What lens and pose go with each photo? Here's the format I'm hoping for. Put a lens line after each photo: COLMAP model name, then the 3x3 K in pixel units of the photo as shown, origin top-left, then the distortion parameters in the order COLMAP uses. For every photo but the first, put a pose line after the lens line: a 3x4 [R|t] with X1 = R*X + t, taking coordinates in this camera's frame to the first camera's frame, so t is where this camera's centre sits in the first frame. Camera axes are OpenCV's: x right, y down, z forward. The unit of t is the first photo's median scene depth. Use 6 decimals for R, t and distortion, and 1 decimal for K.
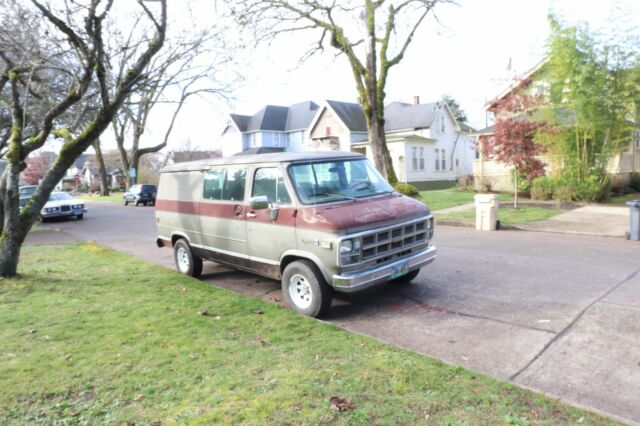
lens RADIAL K [[444.7, 0, 324.1], [0, 444.7, 221.8], [0, 0, 1]] dist [-0.118357, 0.078899]
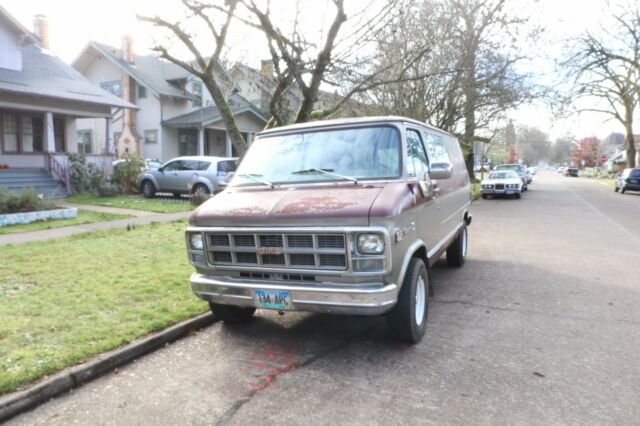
lens RADIAL K [[444.7, 0, 324.1], [0, 444.7, 221.8], [0, 0, 1]] dist [-0.118357, 0.078899]
pose [[0.375717, 0.133208, -0.917111, 0.726955], [-0.096534, 0.989858, 0.104227, -0.070712], [0.921693, 0.049373, 0.384765, 0.769995]]
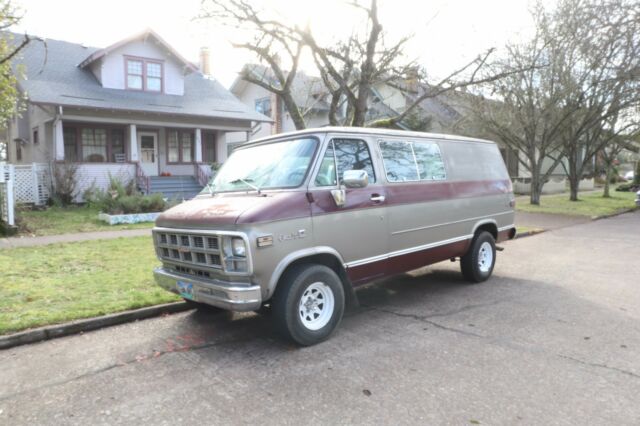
lens RADIAL K [[444.7, 0, 324.1], [0, 444.7, 221.8], [0, 0, 1]] dist [-0.118357, 0.078899]
pose [[0.005746, 0.125101, -0.992127, 0.842541], [-0.089235, 0.988250, 0.124095, -0.110142], [0.995994, 0.087819, 0.016842, 1.118607]]
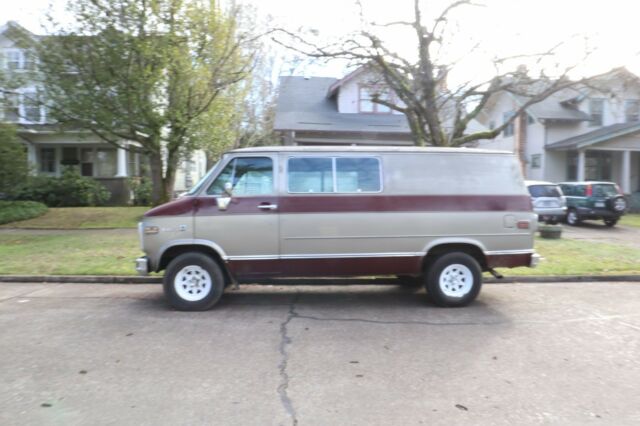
lens RADIAL K [[444.7, 0, 324.1], [0, 444.7, 221.8], [0, 0, 1]] dist [-0.118357, 0.078899]
pose [[-0.619187, 0.070260, -0.782094, 0.725500], [-0.074352, 0.986268, 0.147467, -0.169658], [0.781715, 0.149460, -0.605461, 1.810178]]
